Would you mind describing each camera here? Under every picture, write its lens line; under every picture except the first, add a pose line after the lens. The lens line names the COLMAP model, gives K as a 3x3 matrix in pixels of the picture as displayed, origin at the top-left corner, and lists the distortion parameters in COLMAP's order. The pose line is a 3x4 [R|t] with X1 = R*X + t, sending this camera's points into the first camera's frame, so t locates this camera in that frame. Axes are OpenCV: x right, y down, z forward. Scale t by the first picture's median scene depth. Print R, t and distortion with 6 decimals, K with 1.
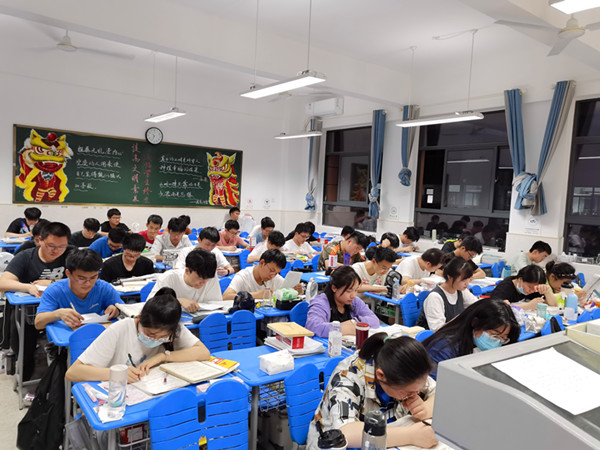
lens RADIAL K [[451.7, 0, 300.0], [0, 451.7, 225.0], [0, 0, 1]] dist [0.012414, -0.000055]
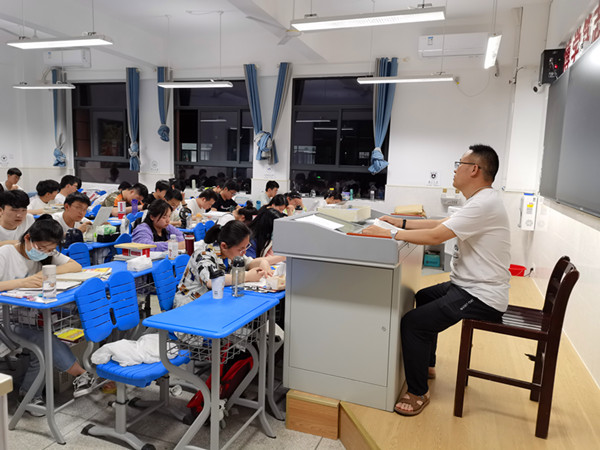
lens RADIAL K [[451.7, 0, 300.0], [0, 451.7, 225.0], [0, 0, 1]] dist [0.012414, -0.000055]
pose [[0.835082, -0.091532, 0.542457, -0.128874], [0.042329, 0.993829, 0.102531, 0.020788], [-0.548494, -0.062661, 0.833803, -0.142867]]
